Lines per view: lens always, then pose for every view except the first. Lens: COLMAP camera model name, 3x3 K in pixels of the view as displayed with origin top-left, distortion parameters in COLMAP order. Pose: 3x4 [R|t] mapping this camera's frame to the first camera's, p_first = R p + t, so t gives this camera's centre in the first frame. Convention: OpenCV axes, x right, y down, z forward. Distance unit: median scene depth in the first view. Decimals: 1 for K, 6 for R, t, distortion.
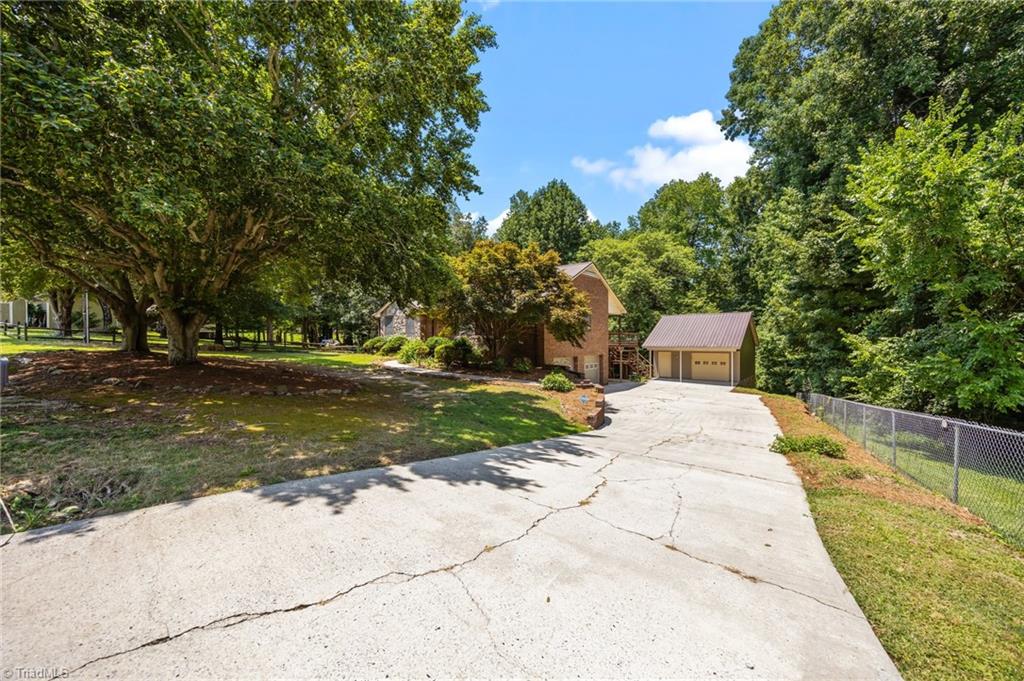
lens RADIAL K [[391.1, 0, 512.4], [0, 391.1, 337.5], [0, 0, 1]] dist [-0.001972, 0.000207]
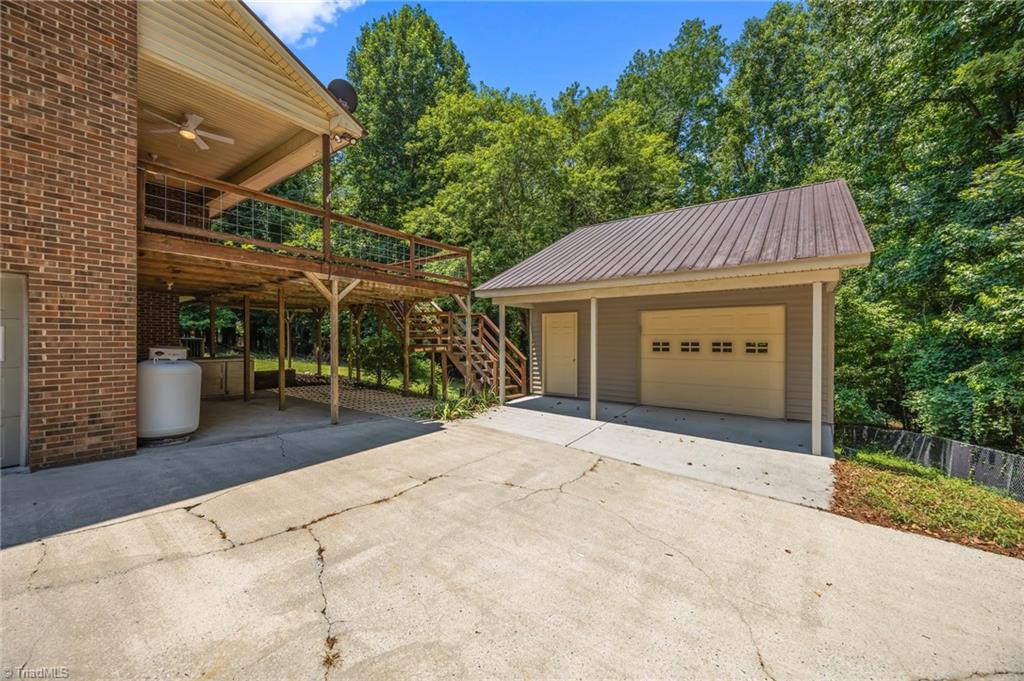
lens RADIAL K [[391.1, 0, 511.9], [0, 391.1, 338.5], [0, 0, 1]] dist [-0.001972, 0.000207]
pose [[0.999750, 0.002997, 0.022135, 0.356005], [-0.002993, 0.999995, -0.000214, 0.058382], [-0.022136, 0.000148, 0.999755, 0.713294]]
